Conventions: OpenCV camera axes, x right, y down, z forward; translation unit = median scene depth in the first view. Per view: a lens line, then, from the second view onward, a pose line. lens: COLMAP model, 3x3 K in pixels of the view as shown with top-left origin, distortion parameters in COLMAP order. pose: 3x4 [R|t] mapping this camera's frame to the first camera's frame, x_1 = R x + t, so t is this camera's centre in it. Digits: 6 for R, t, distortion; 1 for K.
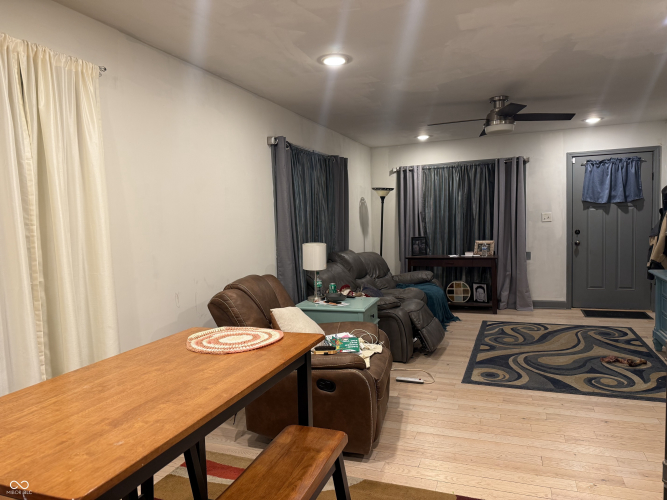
lens RADIAL K [[468.6, 0, 333.5], [0, 468.6, 250.0], [0, 0, 1]] dist [0.103047, -0.156766]
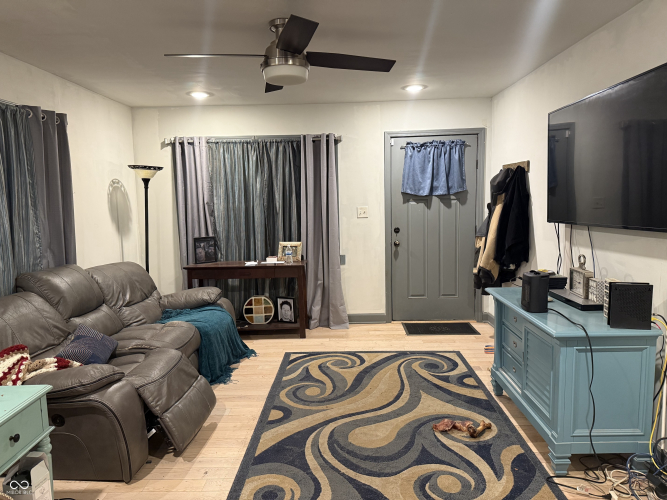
lens RADIAL K [[468.6, 0, 333.5], [0, 468.6, 250.0], [0, 0, 1]] dist [0.103047, -0.156766]
pose [[0.940513, -0.025519, 0.338799, 0.137784], [0.014731, 0.999300, 0.034375, -0.034373], [-0.339439, -0.027339, 0.940231, 0.281973]]
